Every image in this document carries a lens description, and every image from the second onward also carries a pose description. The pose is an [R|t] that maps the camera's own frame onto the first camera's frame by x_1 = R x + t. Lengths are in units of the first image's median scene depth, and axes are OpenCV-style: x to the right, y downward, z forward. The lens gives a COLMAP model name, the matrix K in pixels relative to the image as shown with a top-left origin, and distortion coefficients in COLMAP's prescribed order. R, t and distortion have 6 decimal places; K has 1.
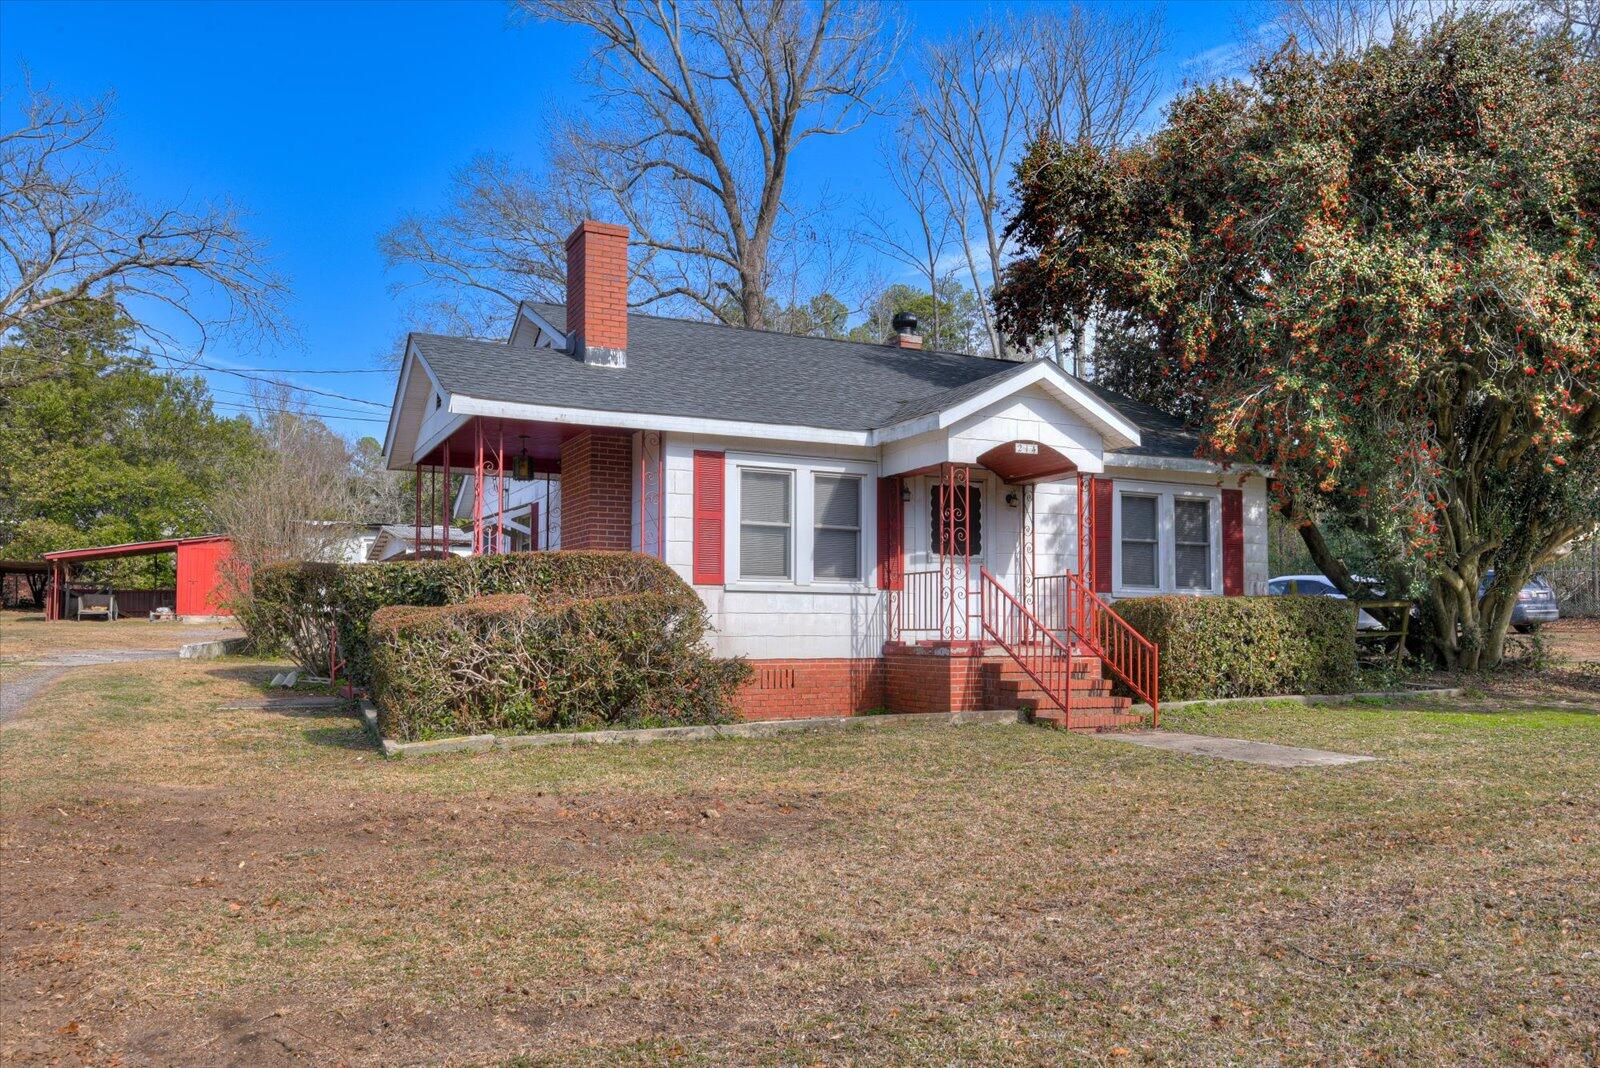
lens RADIAL K [[1294.3, 0, 857.3], [0, 1294.3, 574.7], [0, 0, 1]] dist [0.025271, -0.002094]
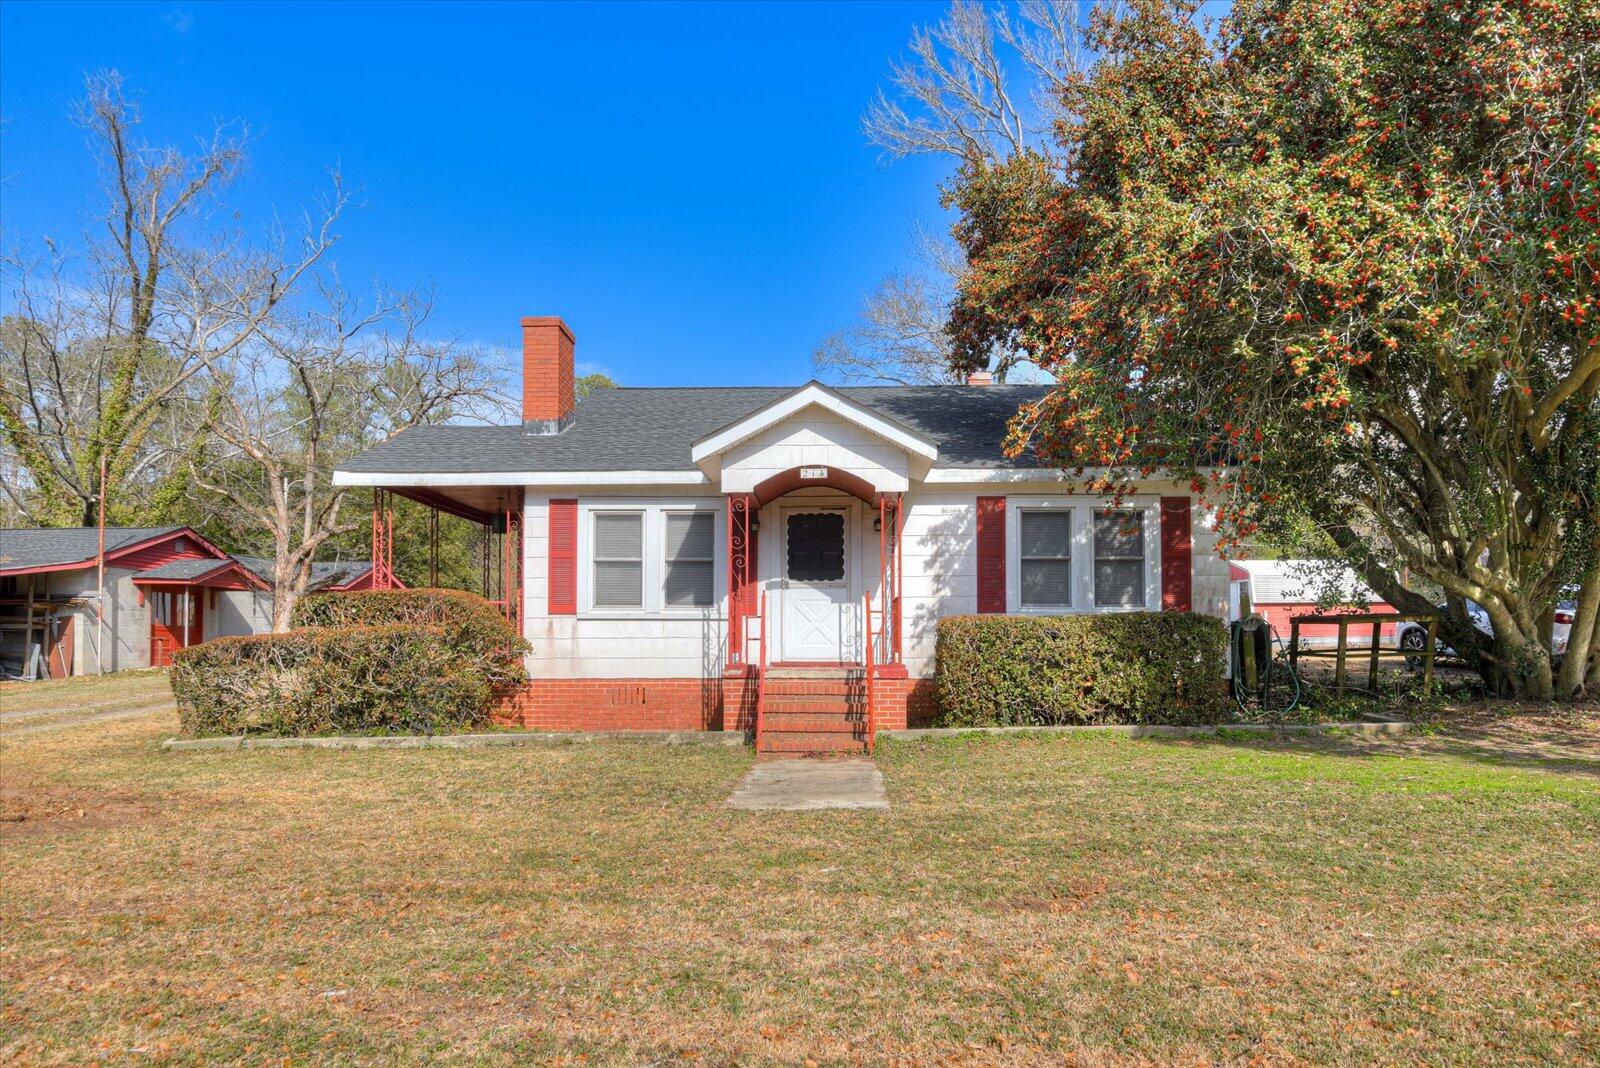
lens RADIAL K [[1033.2, 0, 803.3], [0, 1033.2, 623.8], [0, 0, 1]] dist [0.003322, 0.000616]
pose [[0.868353, -0.015208, -0.495714, 0.500939], [0.025814, 0.999561, 0.014553, 0.007940], [0.495275, -0.025433, 0.868364, 0.280287]]
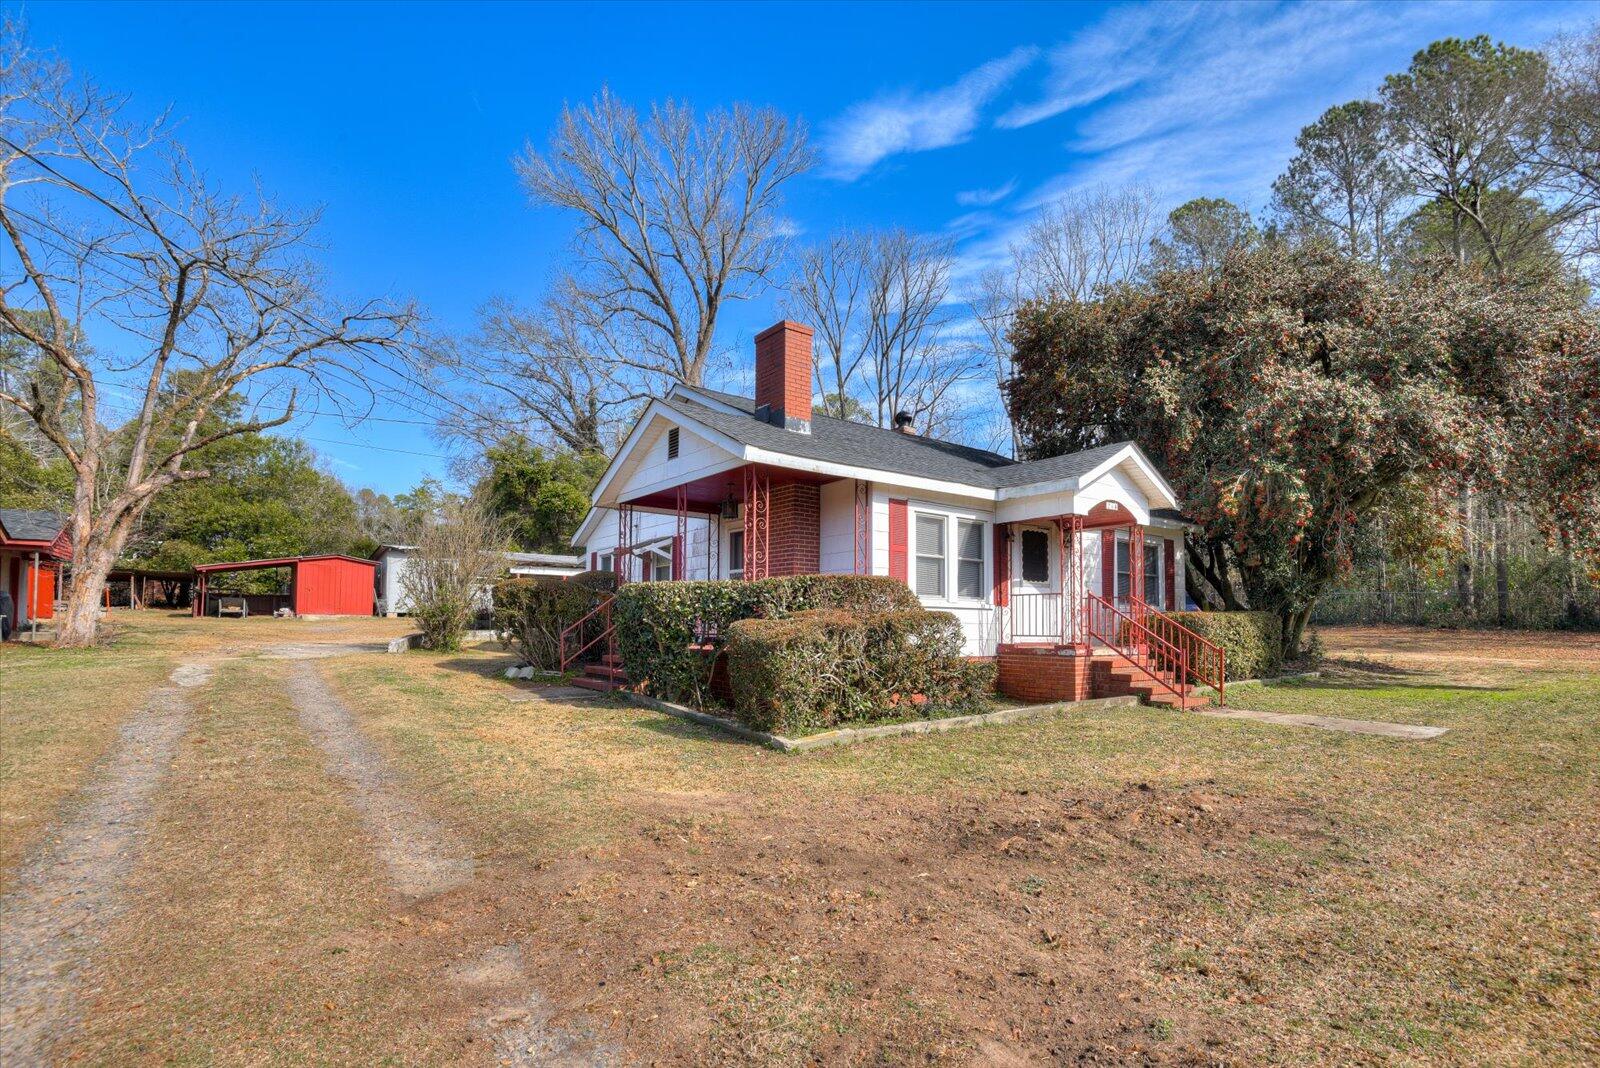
lens RADIAL K [[808.5, 0, 844.5], [0, 808.5, 590.9], [0, 0, 1]] dist [-0.018014, -0.000509]
pose [[0.980219, 0.013761, 0.197436, -0.309376], [-0.014119, 0.999900, 0.000406, -0.002291], [-0.197411, -0.003185, 0.980316, 0.195738]]
